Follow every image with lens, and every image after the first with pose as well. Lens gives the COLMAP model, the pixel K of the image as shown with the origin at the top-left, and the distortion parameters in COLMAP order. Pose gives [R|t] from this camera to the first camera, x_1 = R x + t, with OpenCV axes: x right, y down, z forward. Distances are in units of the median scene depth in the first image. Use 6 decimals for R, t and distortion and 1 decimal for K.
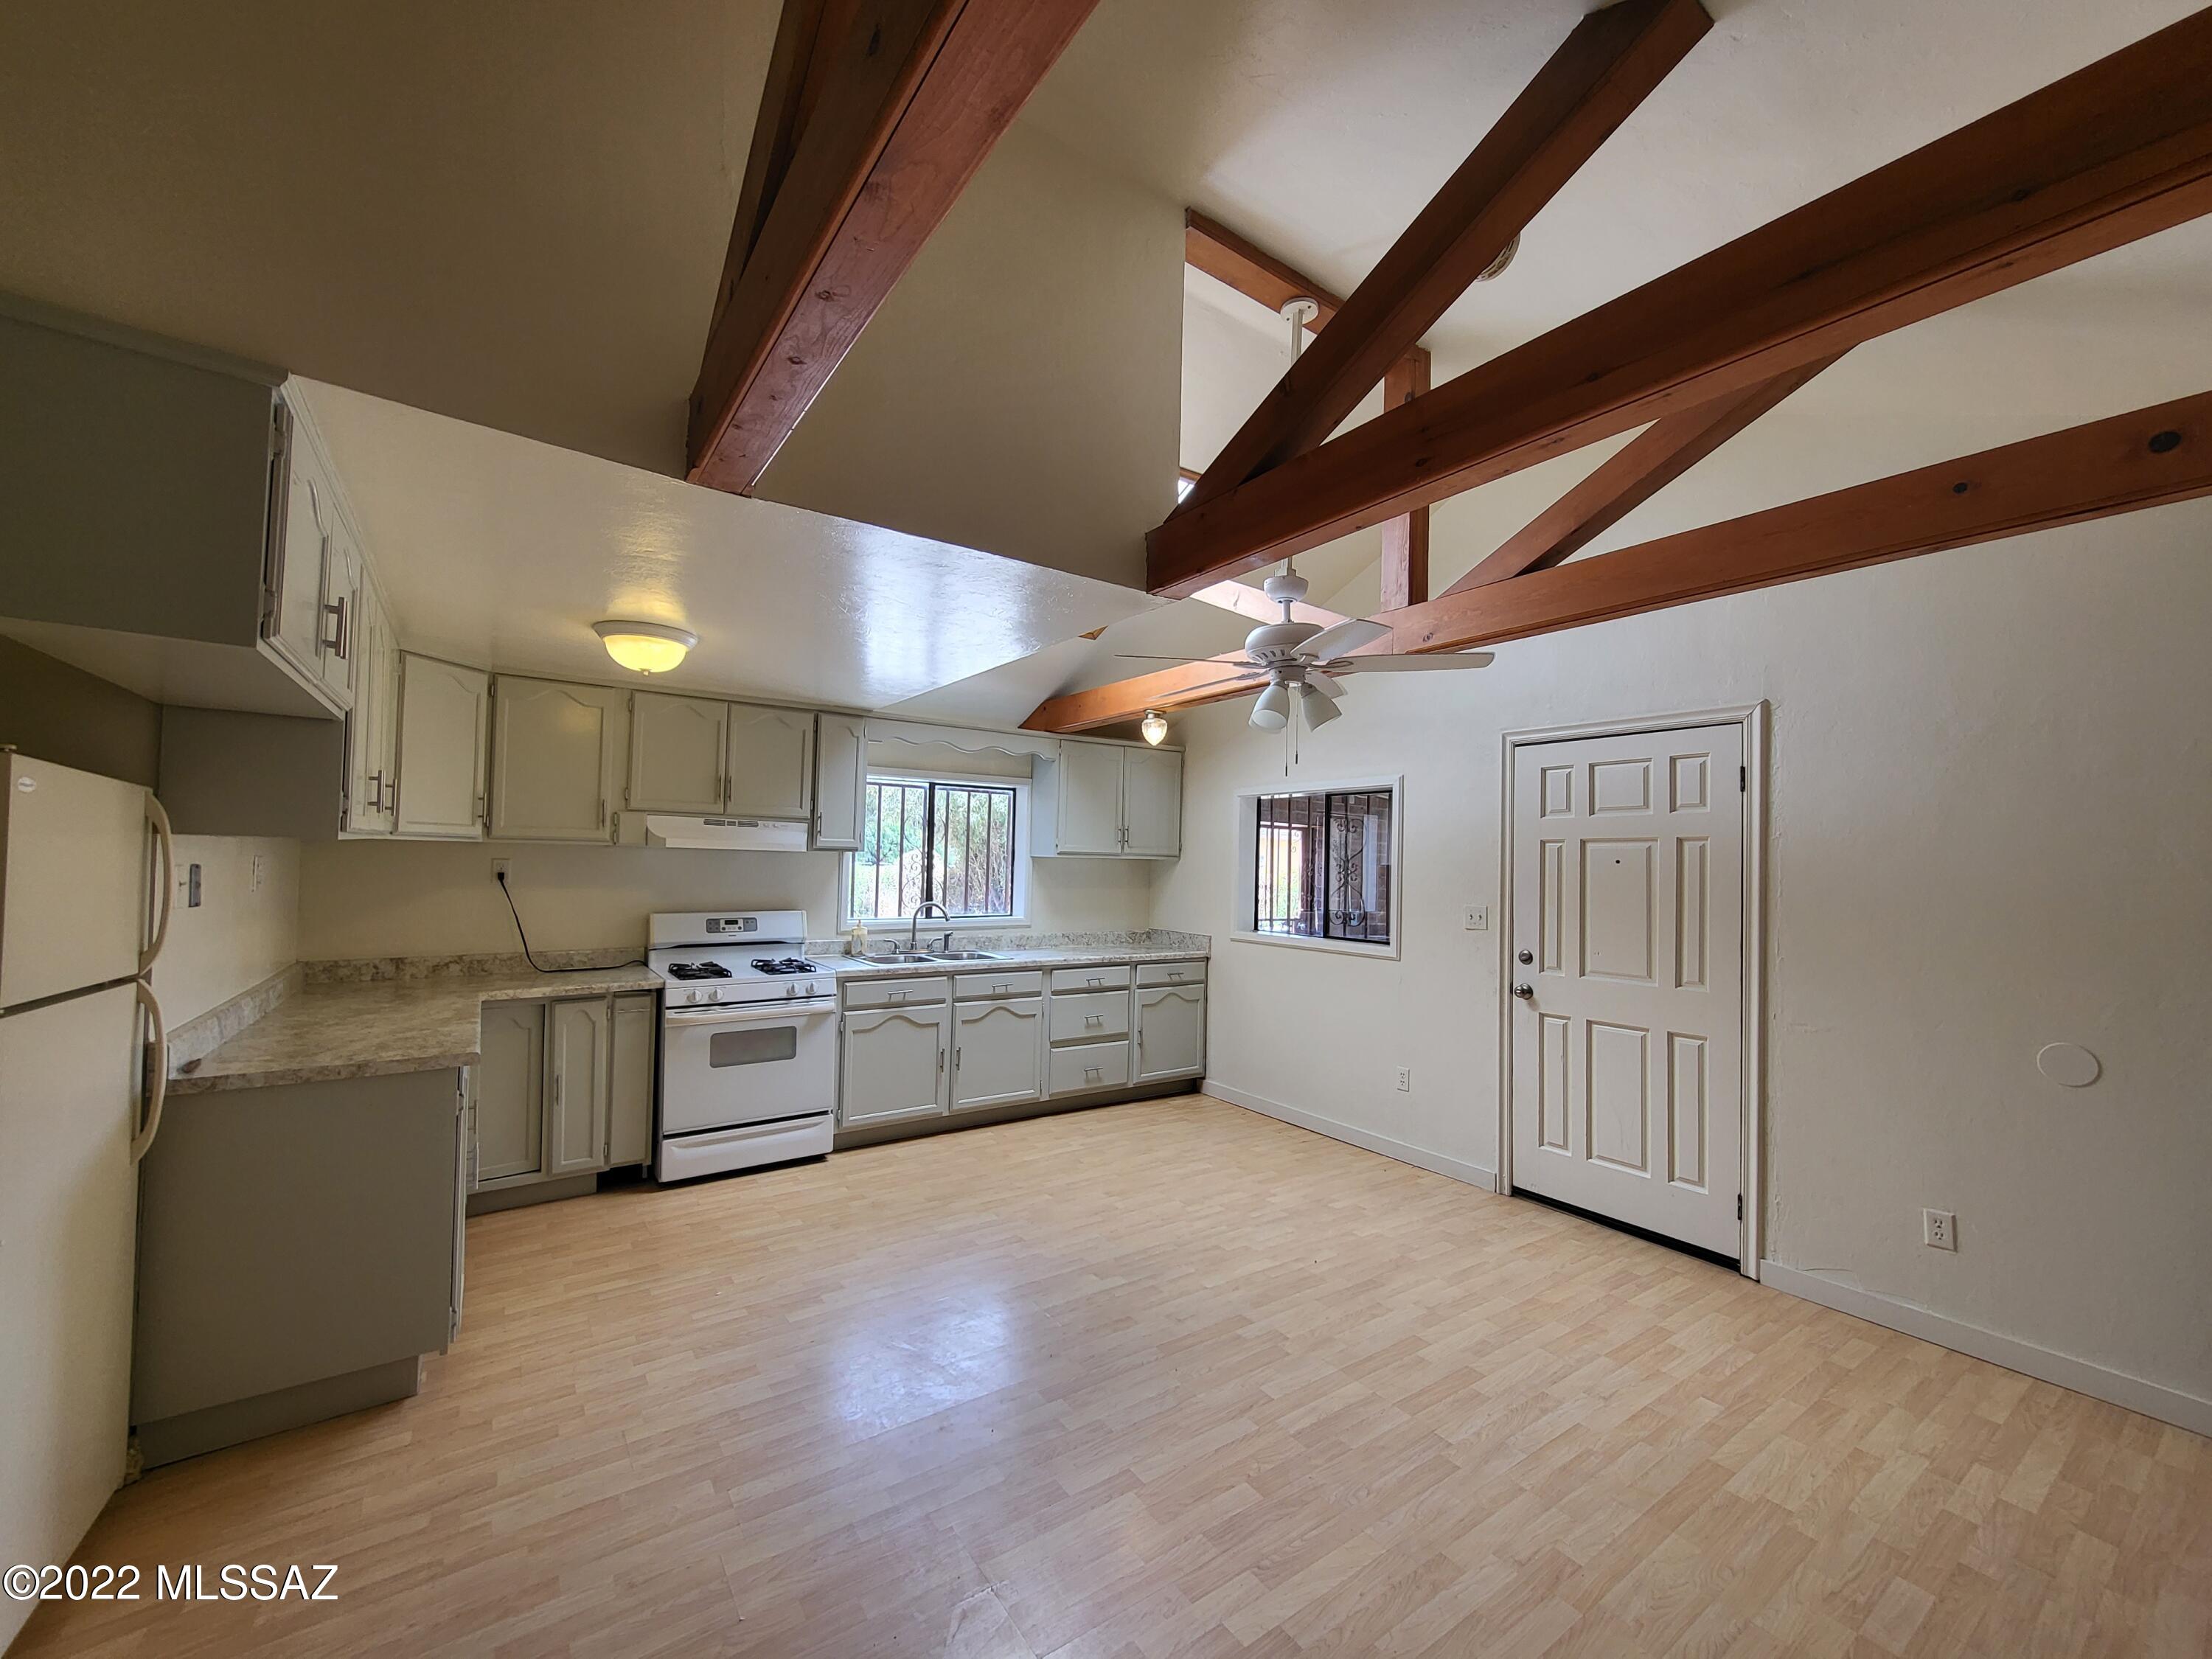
lens RADIAL K [[878.8, 0, 1106.8], [0, 878.8, 846.4], [0, 0, 1]] dist [0.004550, -0.001293]
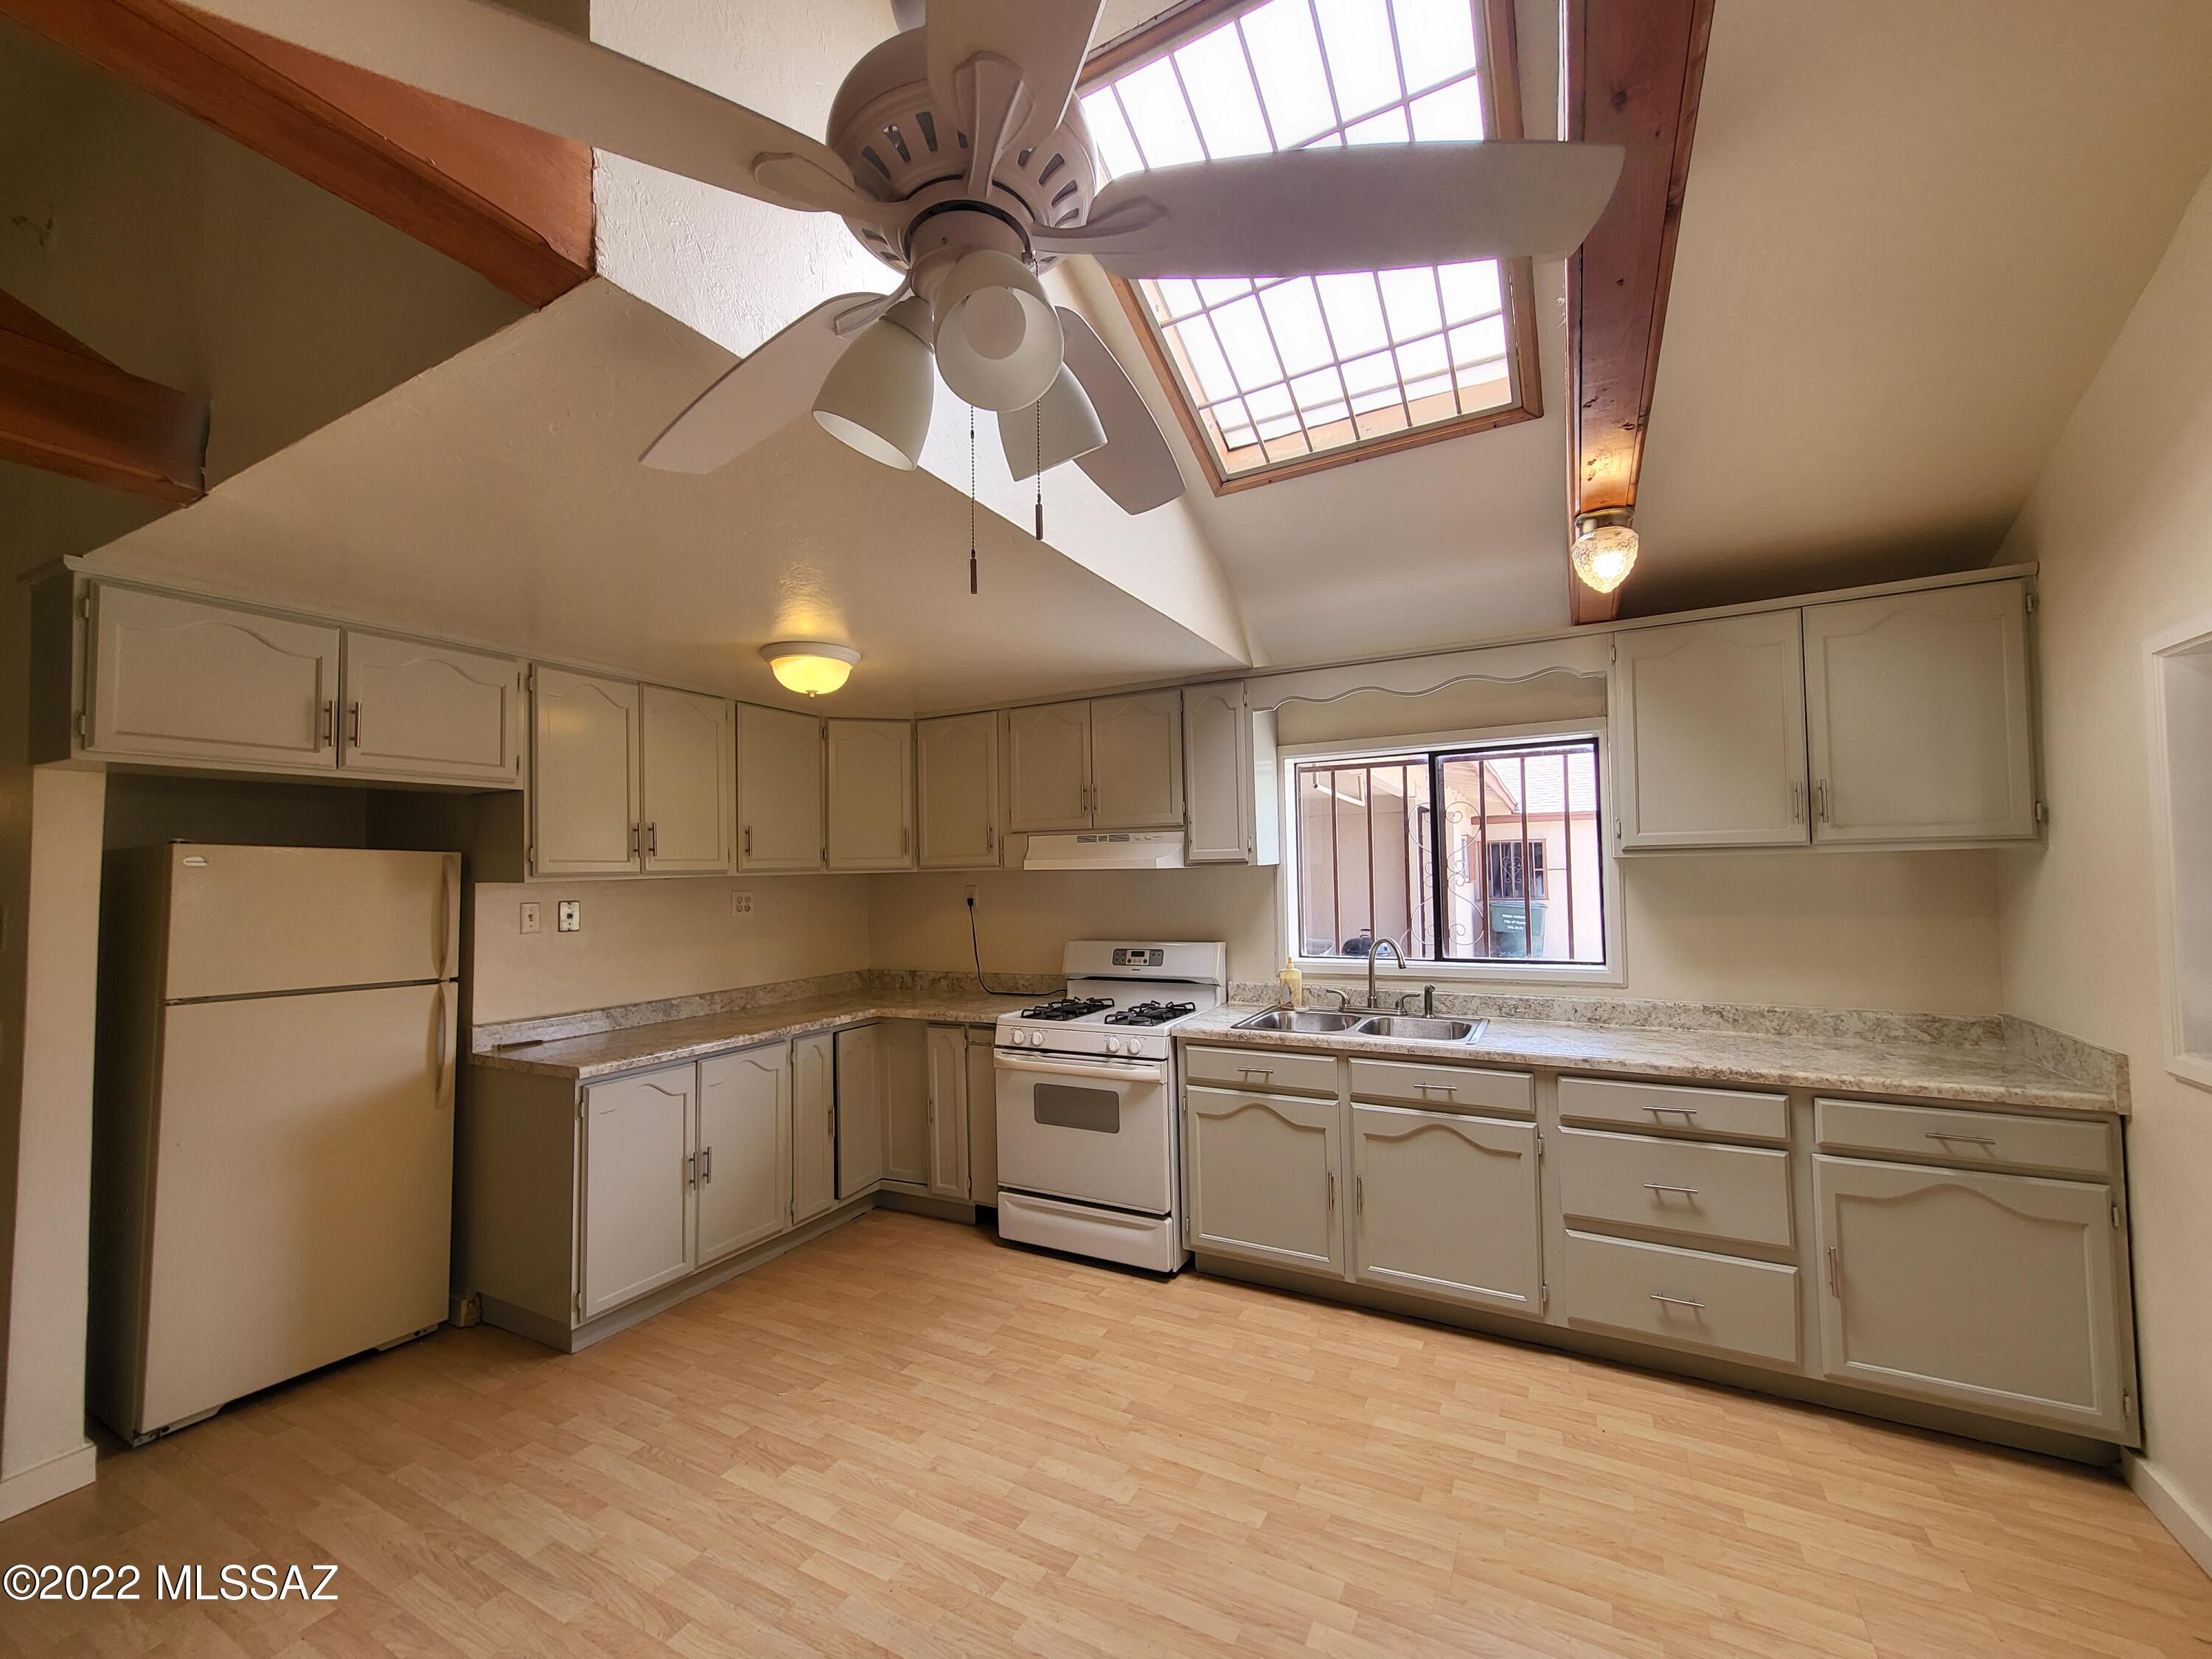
lens RADIAL K [[878.8, 0, 1105.4], [0, 878.8, 843.1], [0, 0, 1]] dist [0.004550, -0.001293]
pose [[0.449629, -0.059151, -0.891255, 0.388437], [0.045390, 0.998029, -0.043338, 0.017492], [0.892061, -0.020968, 0.451428, 0.703632]]
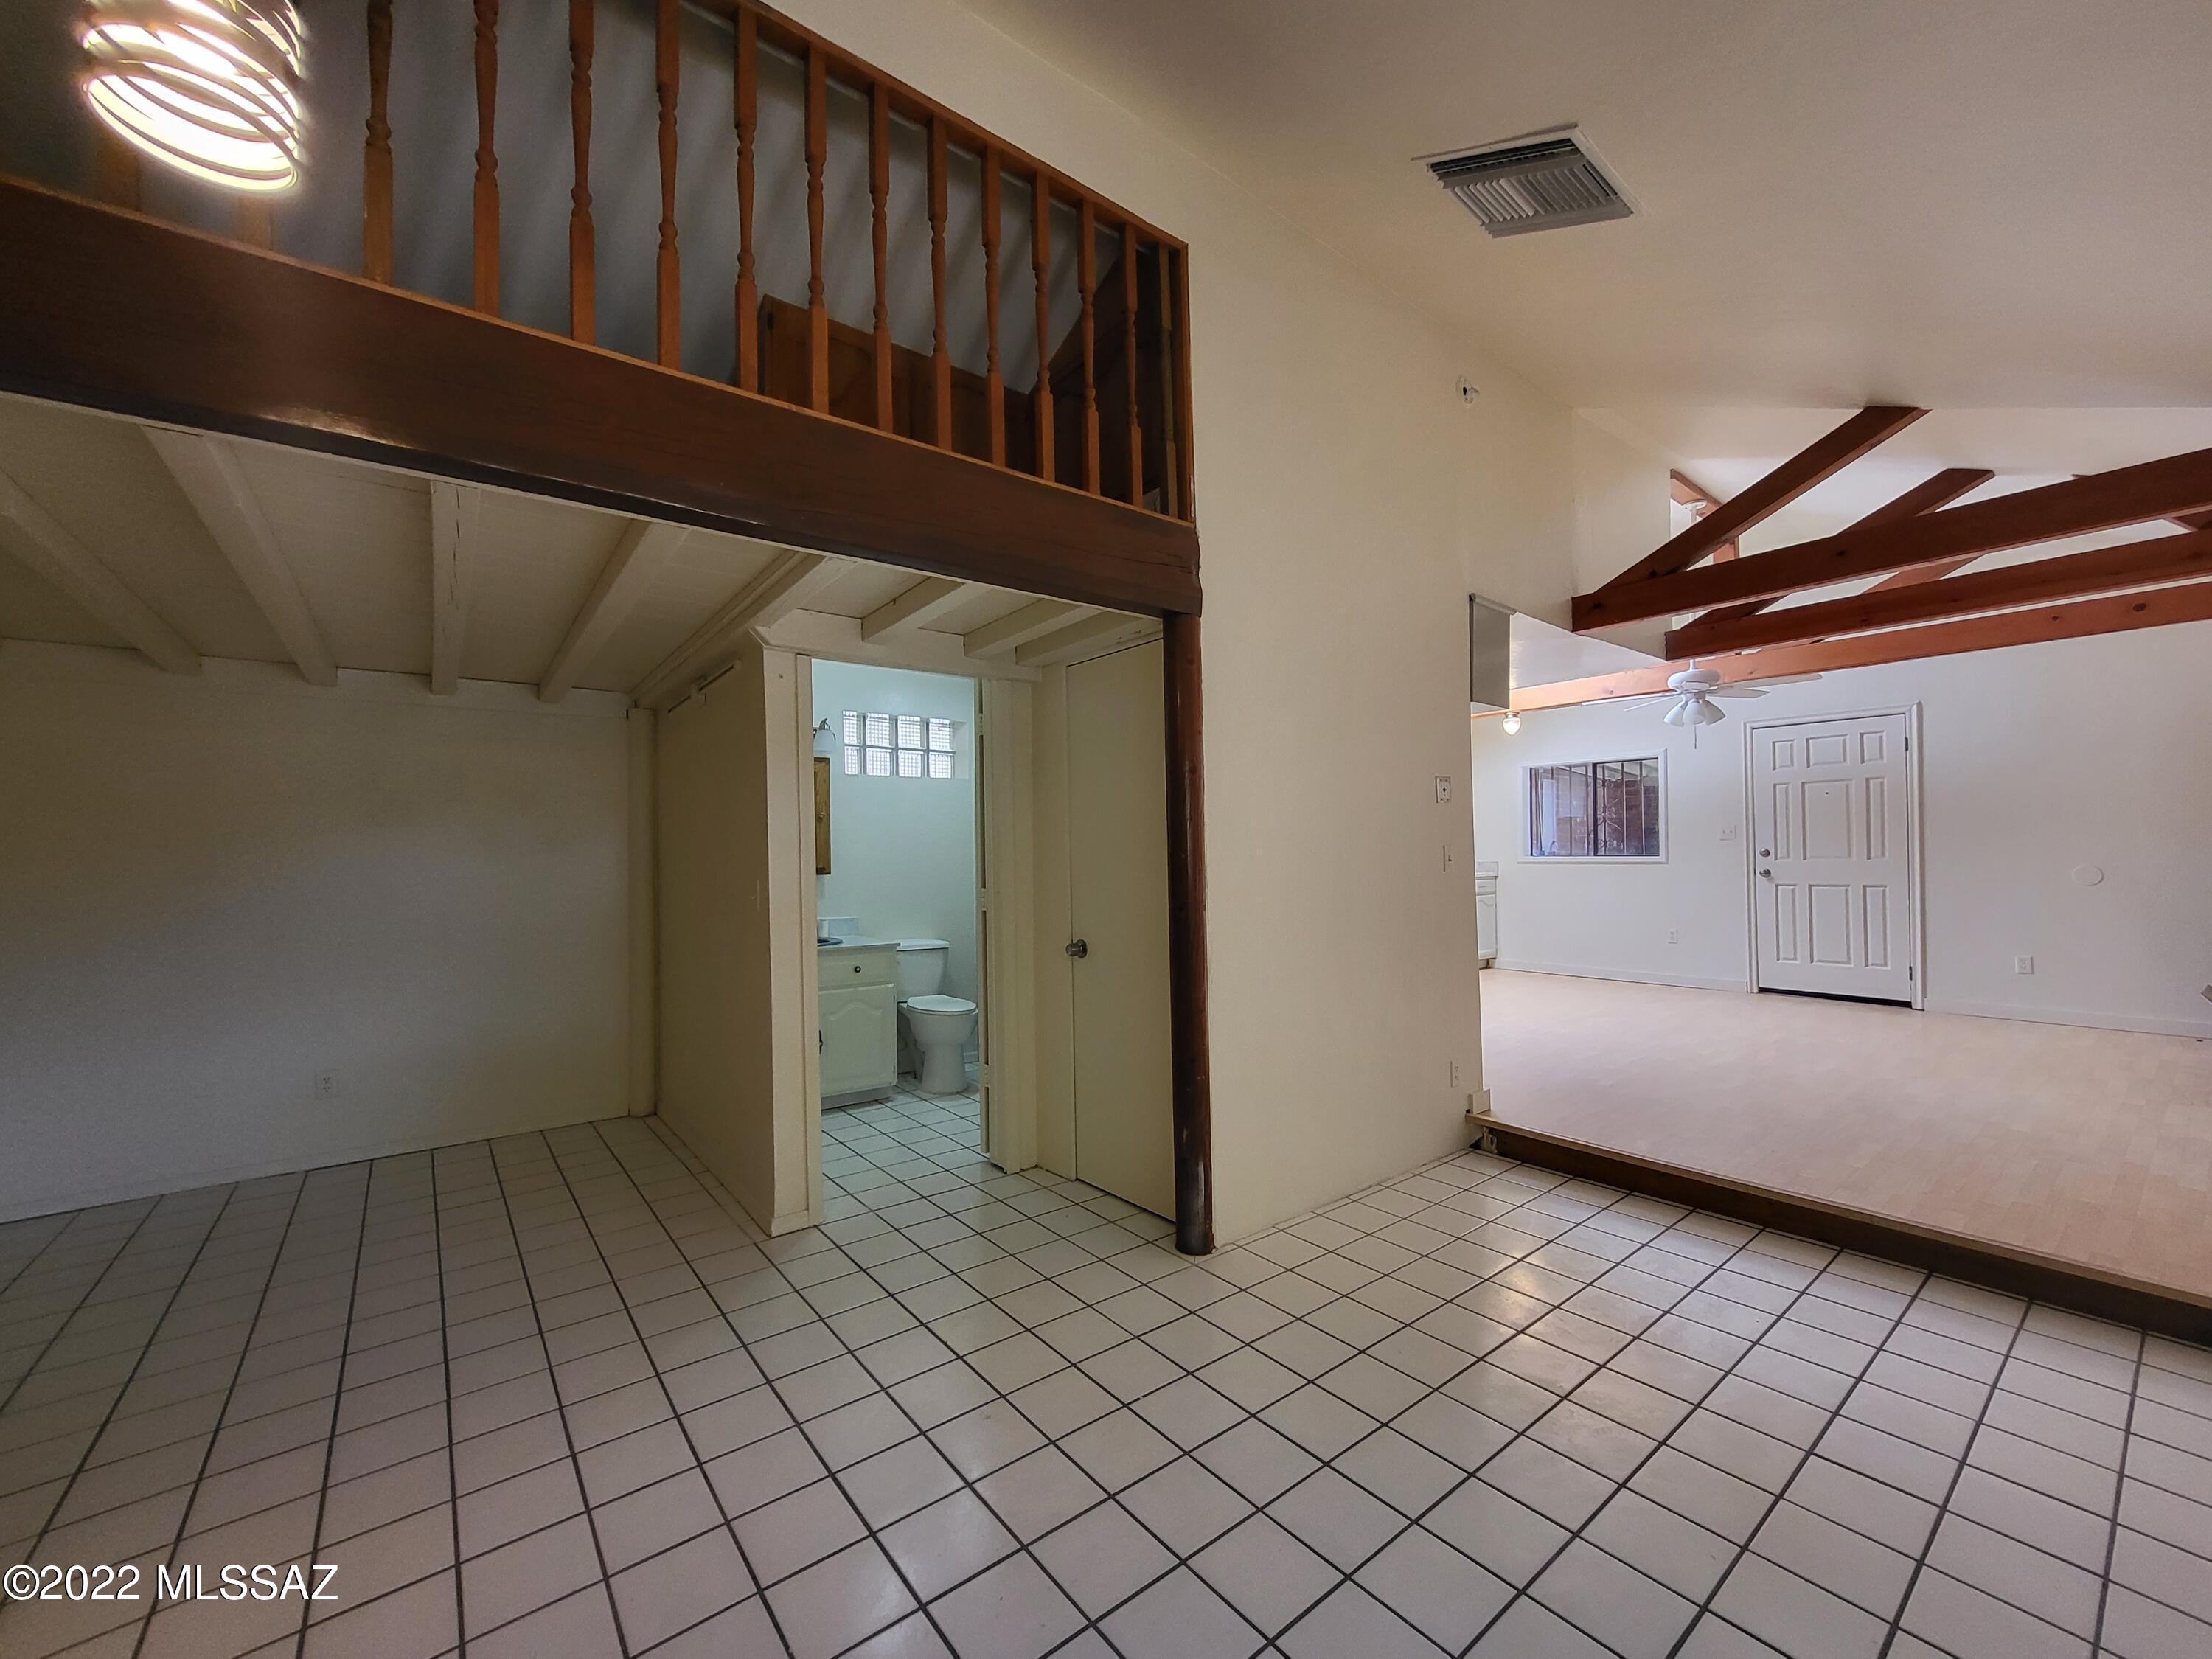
lens RADIAL K [[878.8, 0, 1111.6], [0, 878.8, 845.1], [0, 0, 1]] dist [0.004550, -0.001293]
pose [[0.997706, -0.035694, 0.057514, -0.703316], [0.034773, 0.999252, 0.016930, 0.030449], [-0.058076, -0.014891, 0.998201, -0.502283]]
